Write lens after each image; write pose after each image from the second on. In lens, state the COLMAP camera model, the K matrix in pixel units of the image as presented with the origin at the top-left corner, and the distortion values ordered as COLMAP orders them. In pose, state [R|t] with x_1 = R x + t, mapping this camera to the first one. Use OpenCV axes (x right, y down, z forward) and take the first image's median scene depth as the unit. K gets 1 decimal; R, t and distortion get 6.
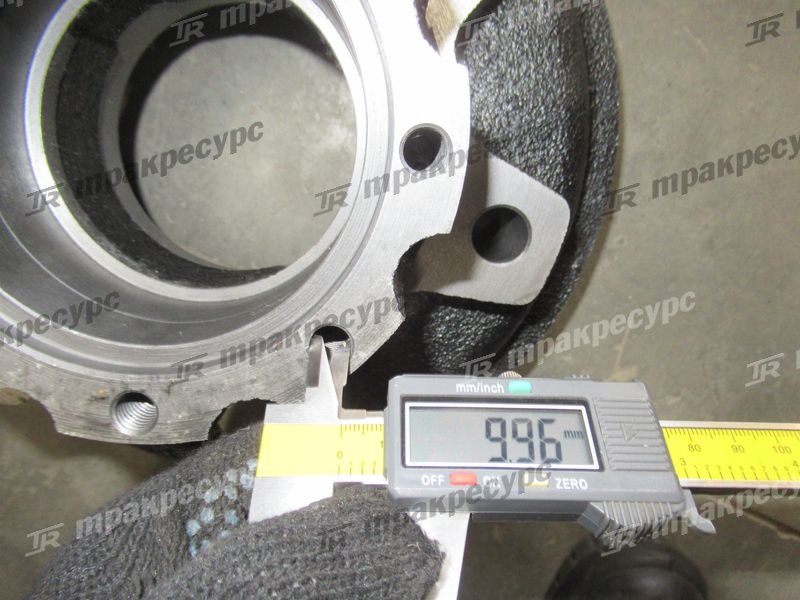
lens RADIAL K [[601.9, 0, 402.4], [0, 601.9, 282.2], [0, 0, 1]] dist [0.031480, -0.005168]
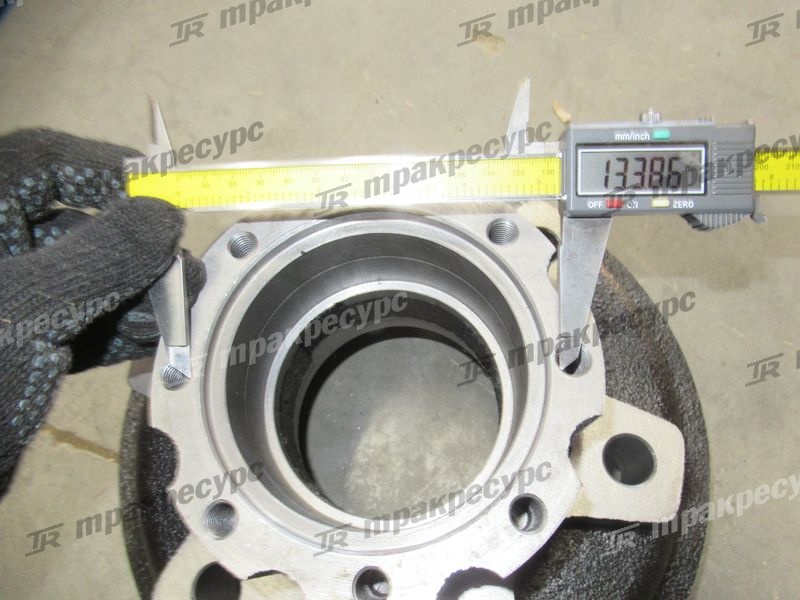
lens RADIAL K [[601.9, 0, 402.4], [0, 601.9, 282.2], [0, 0, 1]] dist [0.031480, -0.005168]
pose [[0.993075, -0.110221, -0.040666, -0.155071], [0.066621, 0.813435, -0.577827, 0.238503], [0.096768, 0.571117, 0.815145, -0.172566]]
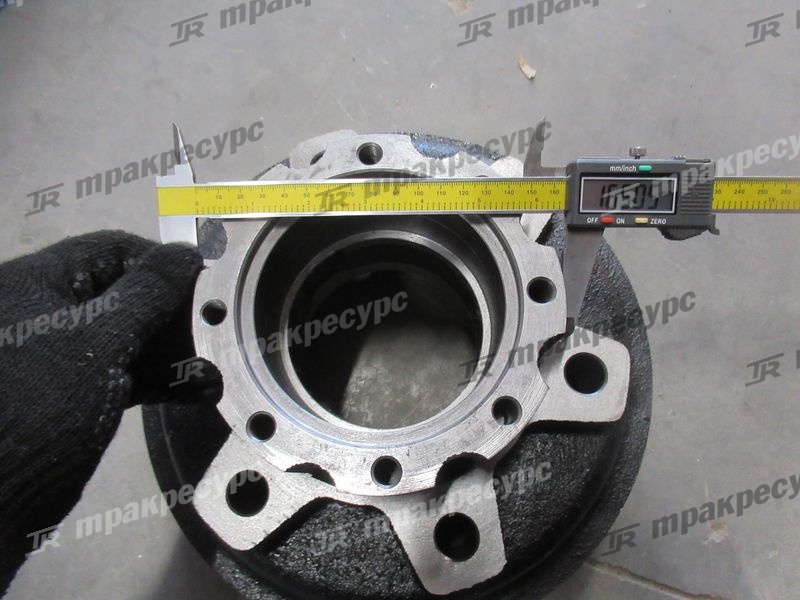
lens RADIAL K [[601.9, 0, 402.4], [0, 601.9, 282.2], [0, 0, 1]] dist [0.031480, -0.005168]
pose [[0.990754, -0.135564, 0.005414, -0.197438], [0.120028, 0.857211, -0.500782, 0.320304], [0.063247, 0.496801, 0.865557, -0.302026]]
